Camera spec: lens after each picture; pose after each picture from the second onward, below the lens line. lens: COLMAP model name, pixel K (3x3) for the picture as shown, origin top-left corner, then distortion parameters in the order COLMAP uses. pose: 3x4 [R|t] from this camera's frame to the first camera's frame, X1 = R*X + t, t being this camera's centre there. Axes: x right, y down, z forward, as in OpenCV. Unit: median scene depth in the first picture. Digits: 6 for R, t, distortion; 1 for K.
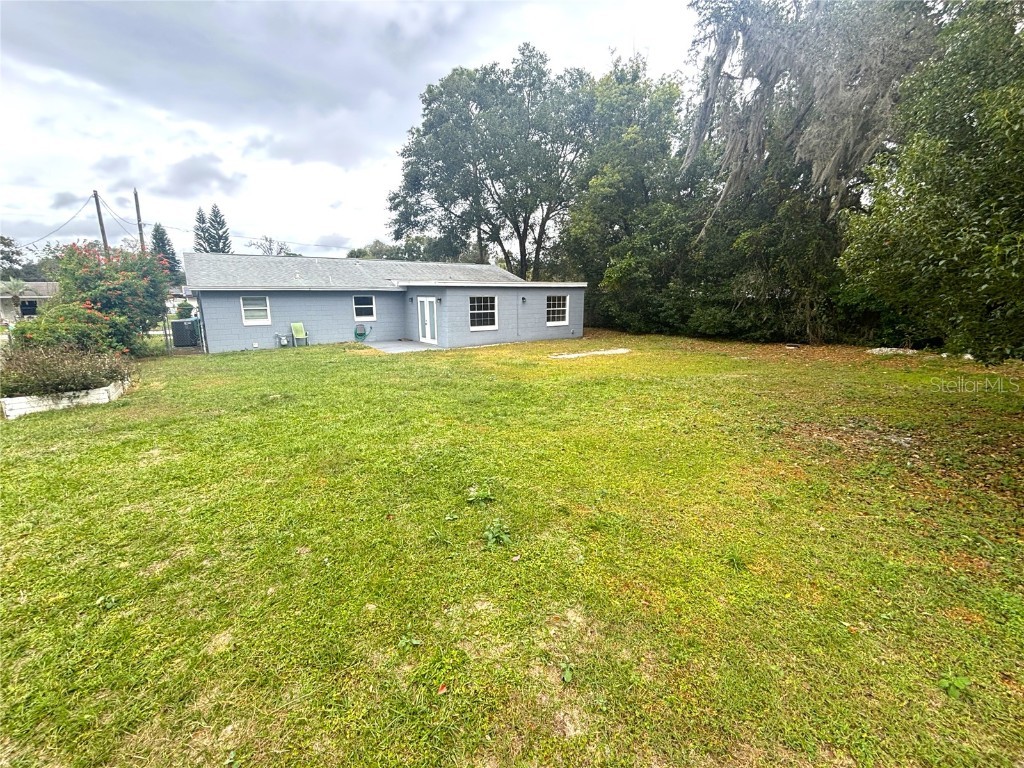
lens RADIAL K [[410.2, 0, 512.0], [0, 410.2, 384.0], [0, 0, 1]] dist [0.000026, -0.000097]
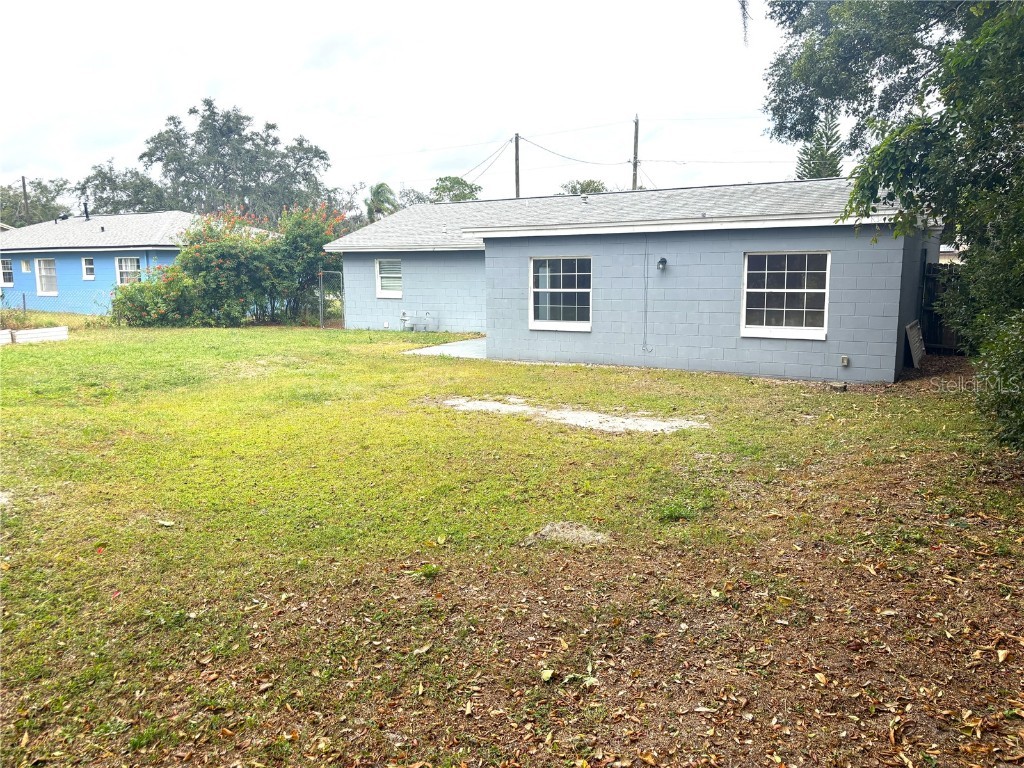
lens RADIAL K [[763.9, 0, 524.6], [0, 763.9, 380.7], [0, 0, 1]] dist [0.135557, -0.251818]
pose [[0.322382, 0.144020, -0.935590, 0.703849], [-0.182206, 0.979317, 0.087968, -0.136476], [0.928908, 0.142111, 0.341956, 0.637678]]
